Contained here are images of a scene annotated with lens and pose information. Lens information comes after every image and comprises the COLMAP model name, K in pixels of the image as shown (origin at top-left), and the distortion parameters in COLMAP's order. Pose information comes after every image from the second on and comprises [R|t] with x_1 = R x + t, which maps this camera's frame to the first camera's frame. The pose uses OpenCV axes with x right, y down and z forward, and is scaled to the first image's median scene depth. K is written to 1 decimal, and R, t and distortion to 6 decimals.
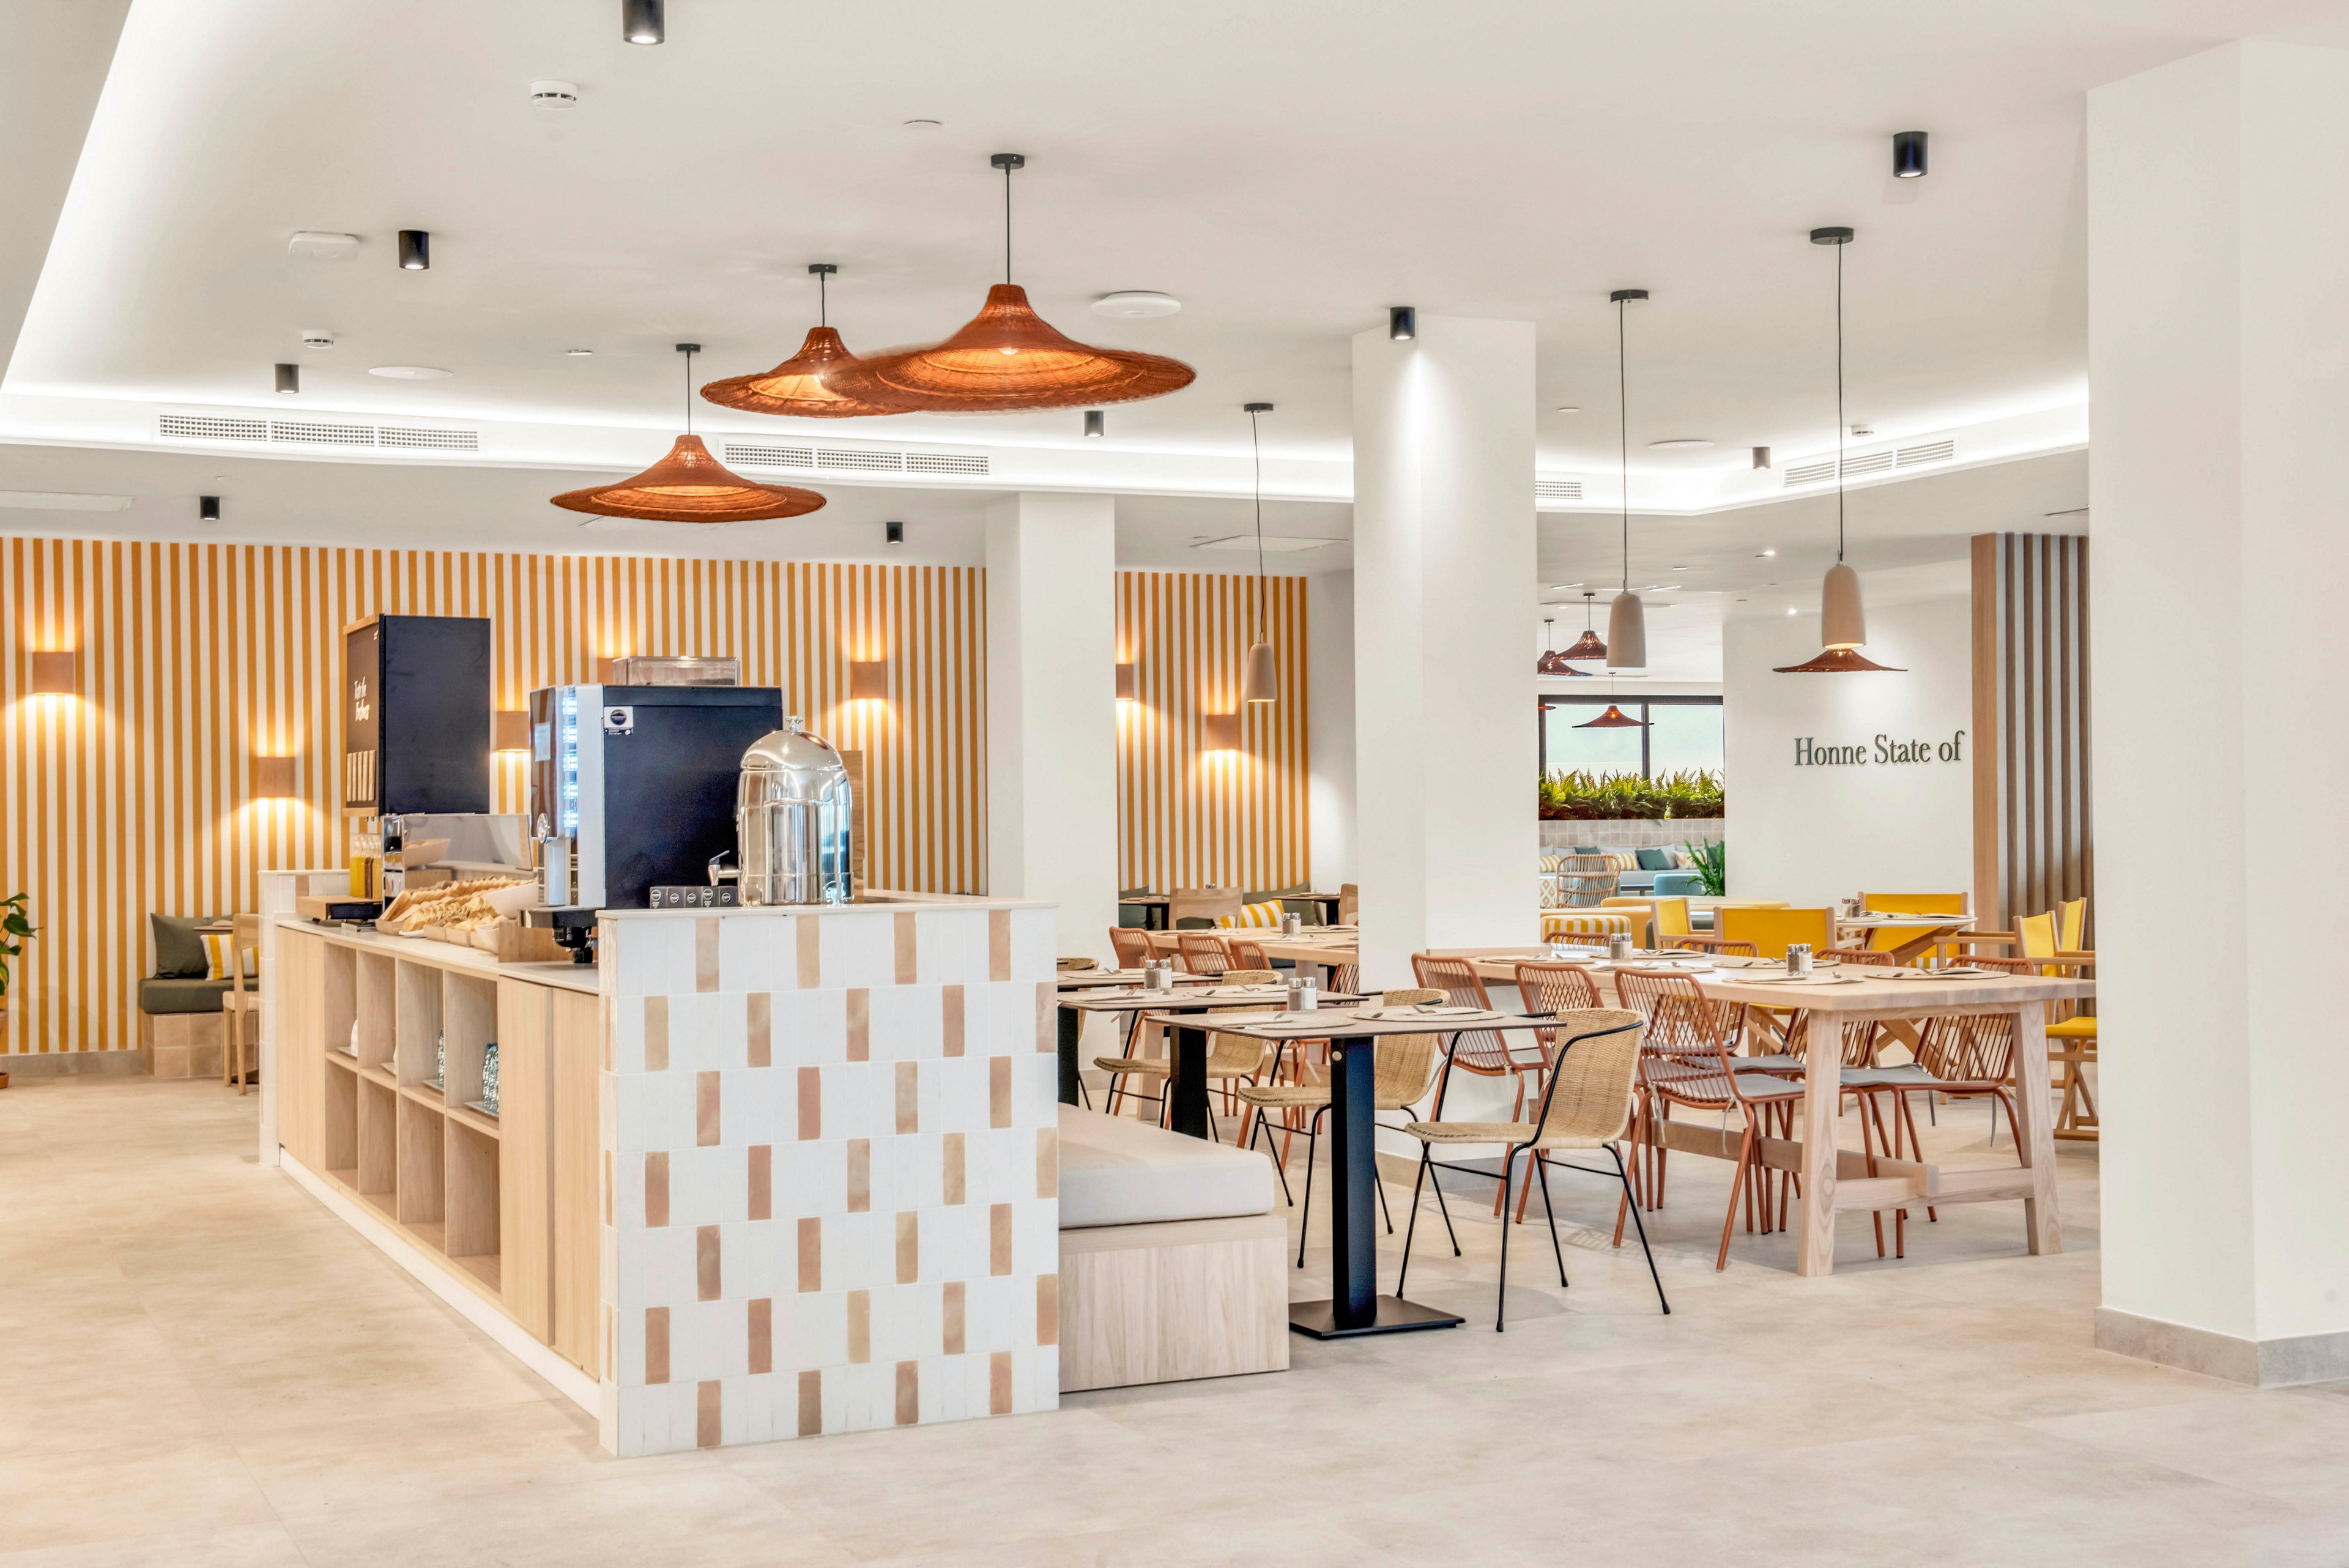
lens RADIAL K [[2893.4, 0, 1174.5], [0, 2893.4, 784.0], [0, 0, 1]] dist [0.007403, 0.000644]
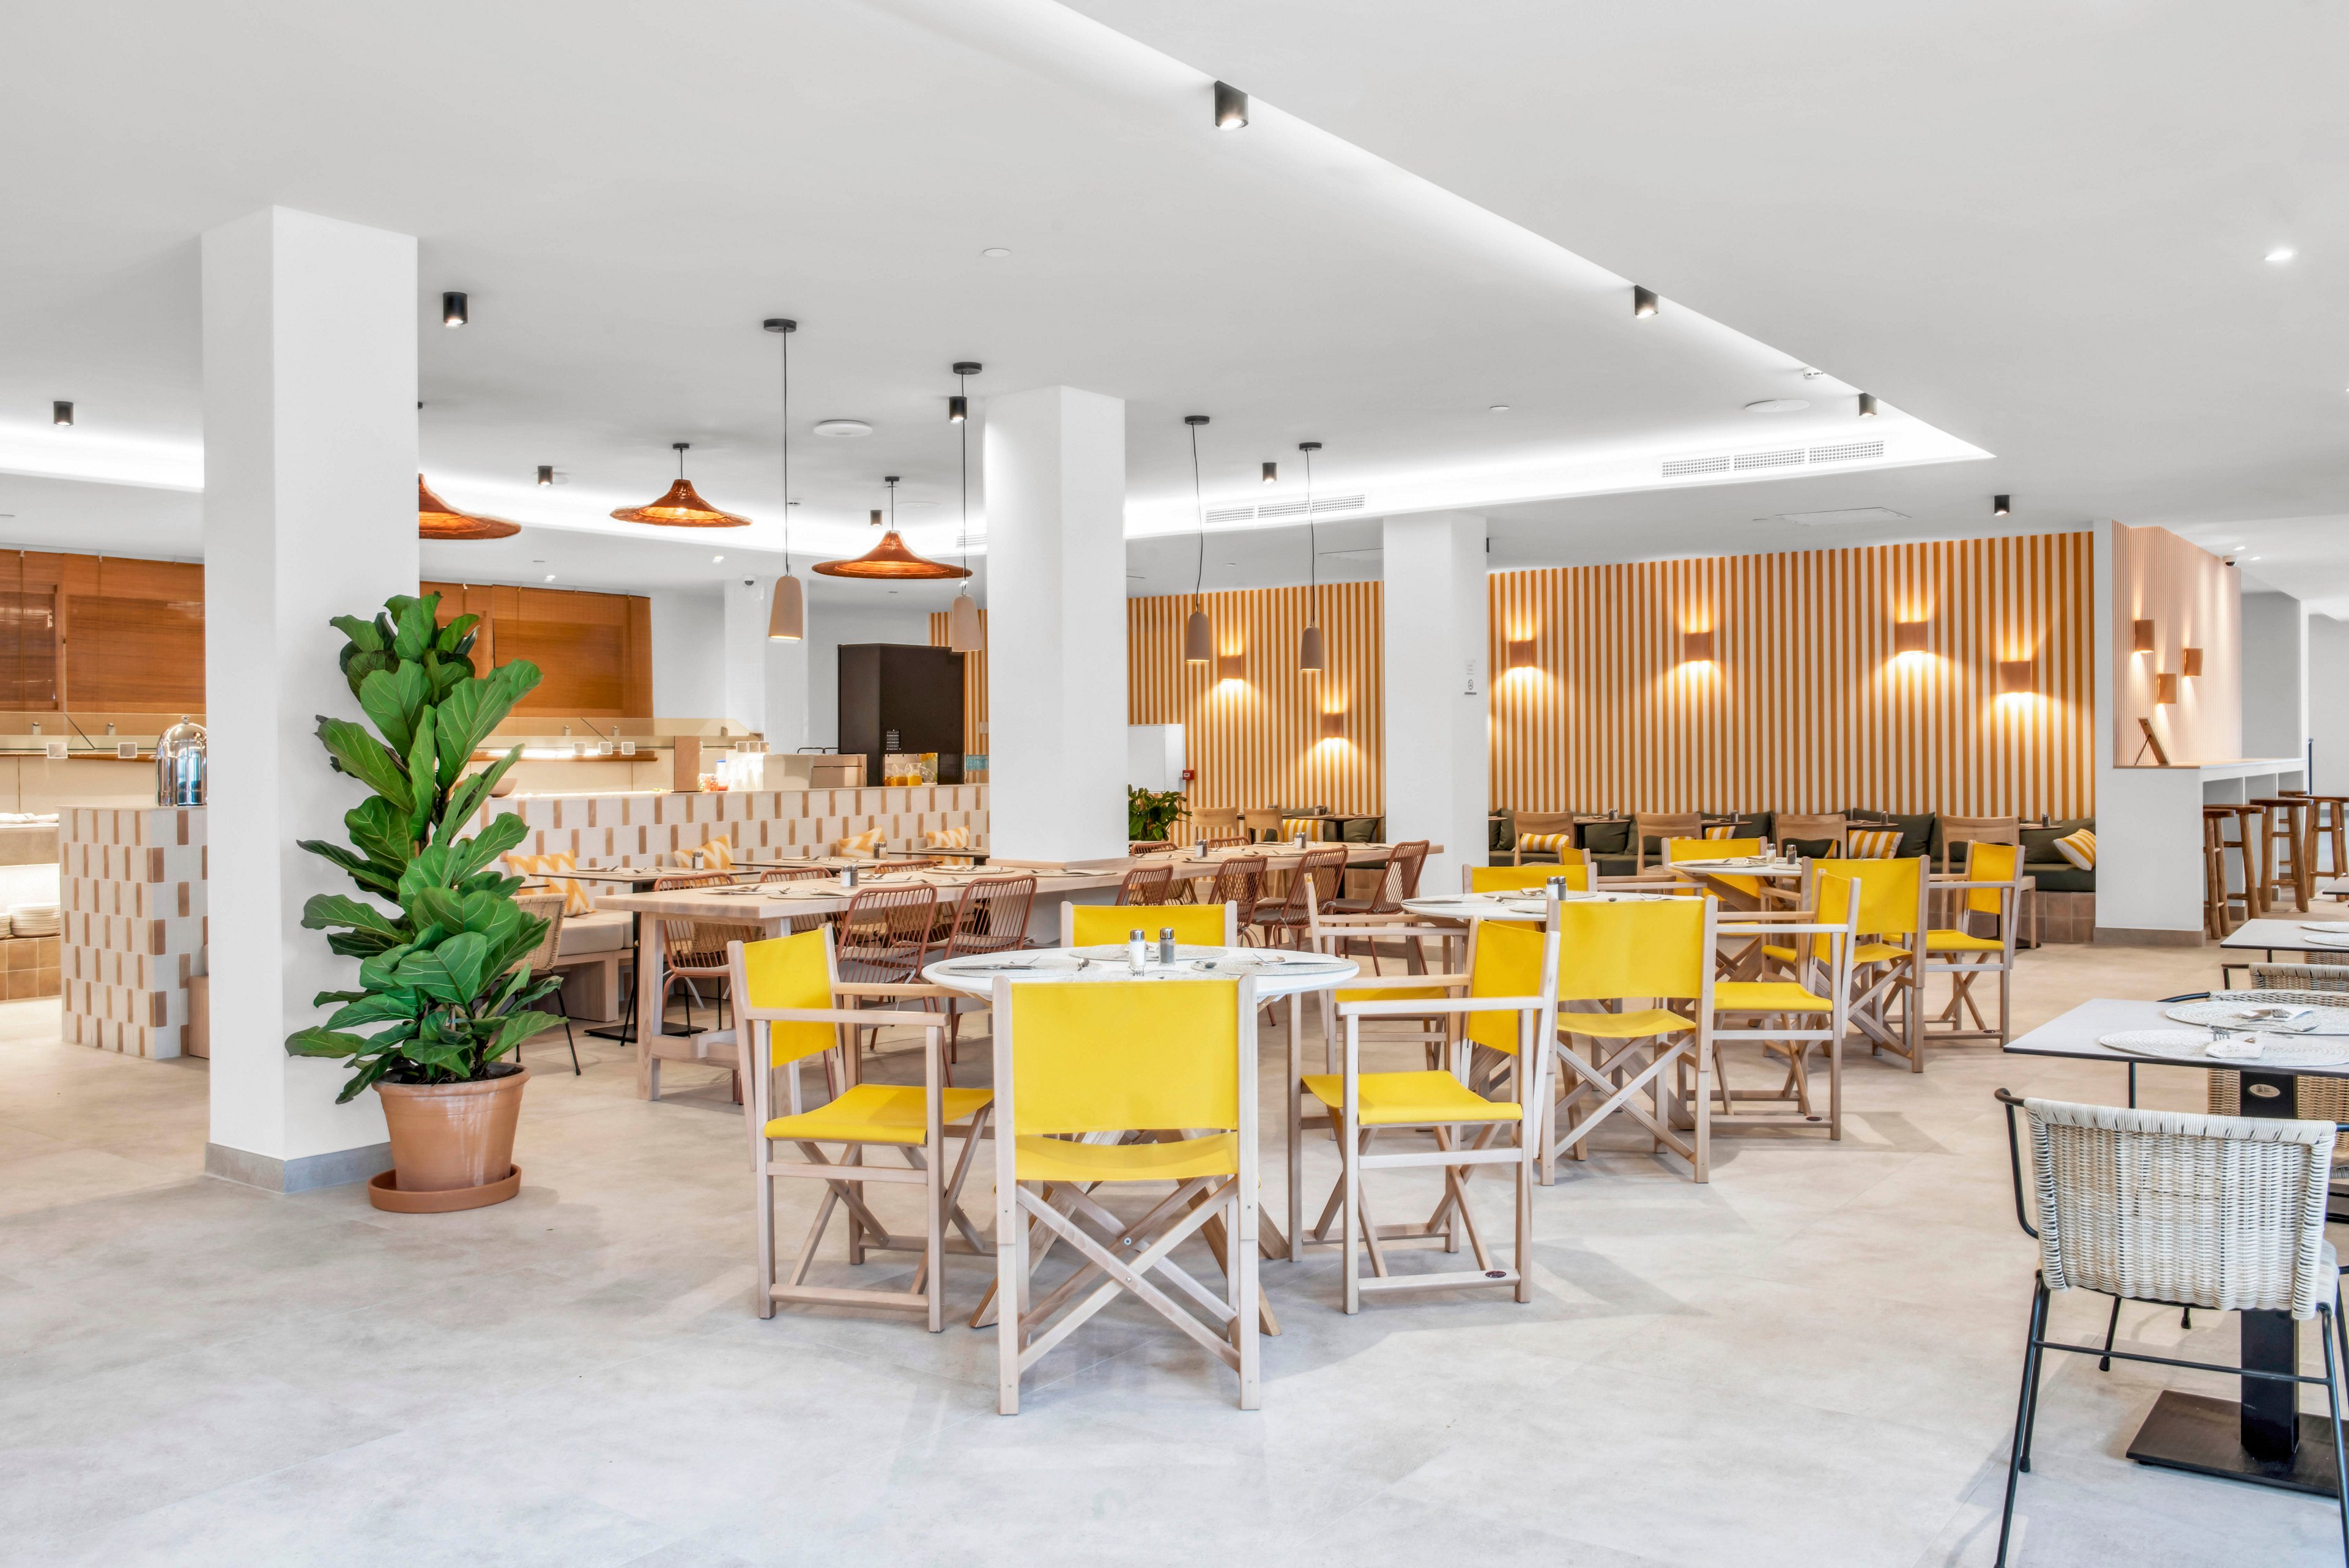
lens RADIAL K [[1999.7, 0, 1174.5], [0, 1999.7, 784.0], [0, 0, 1]] dist [0.004785, -0.056392]
pose [[0.505566, 0.017183, -0.862617, 0.543654], [0.018831, 0.999344, 0.030943, -0.007081], [0.862582, -0.031888, 0.504911, 0.350629]]
